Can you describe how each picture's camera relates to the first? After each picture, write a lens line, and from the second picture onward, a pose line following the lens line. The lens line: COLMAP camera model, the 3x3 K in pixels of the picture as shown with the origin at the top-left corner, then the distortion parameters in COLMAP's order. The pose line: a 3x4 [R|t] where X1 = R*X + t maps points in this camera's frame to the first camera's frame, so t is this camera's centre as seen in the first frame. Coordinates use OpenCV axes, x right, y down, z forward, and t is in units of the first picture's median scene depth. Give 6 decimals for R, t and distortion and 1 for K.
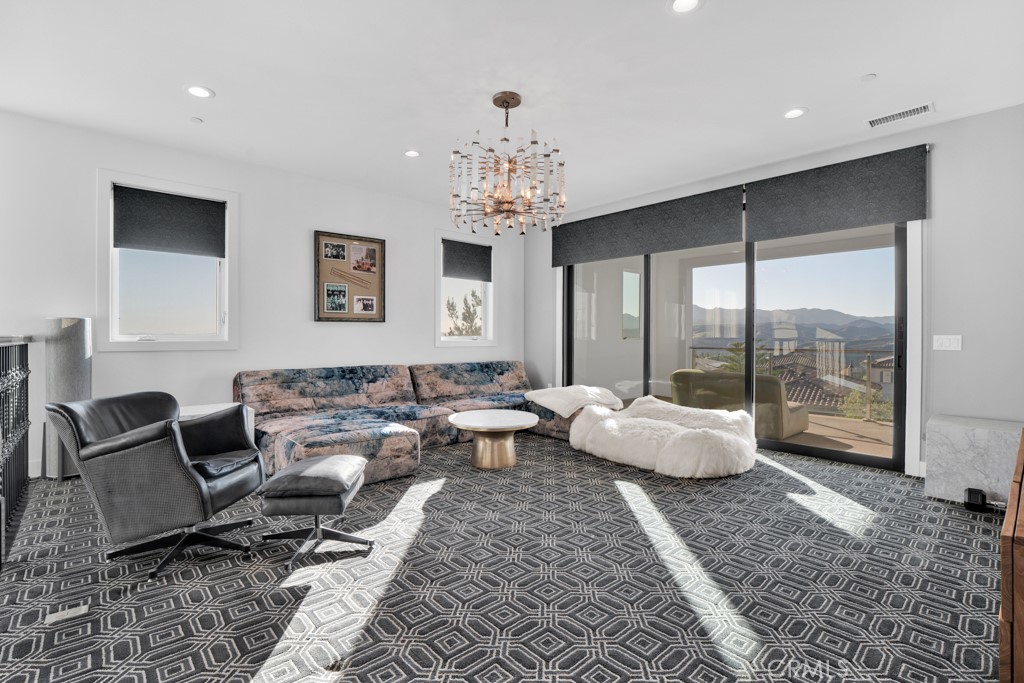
lens RADIAL K [[469.3, 0, 512.0], [0, 469.3, 341.5], [0, 0, 1]] dist [-0.039533, 0.000014]
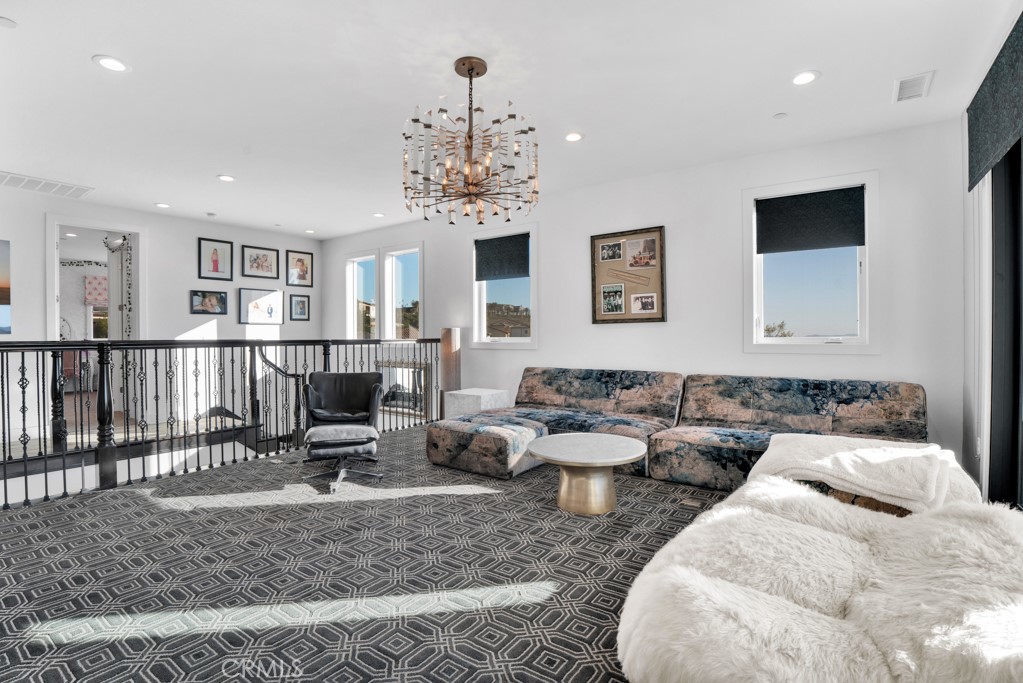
lens RADIAL K [[489.3, 0, 511.5], [0, 489.3, 341.5], [0, 0, 1]] dist [-0.039048, 0.000200]
pose [[0.203861, 0.008551, -0.978963, 0.602259], [-0.004670, 0.999959, 0.007762, -0.011712], [0.978989, 0.002989, 0.203893, 0.602166]]
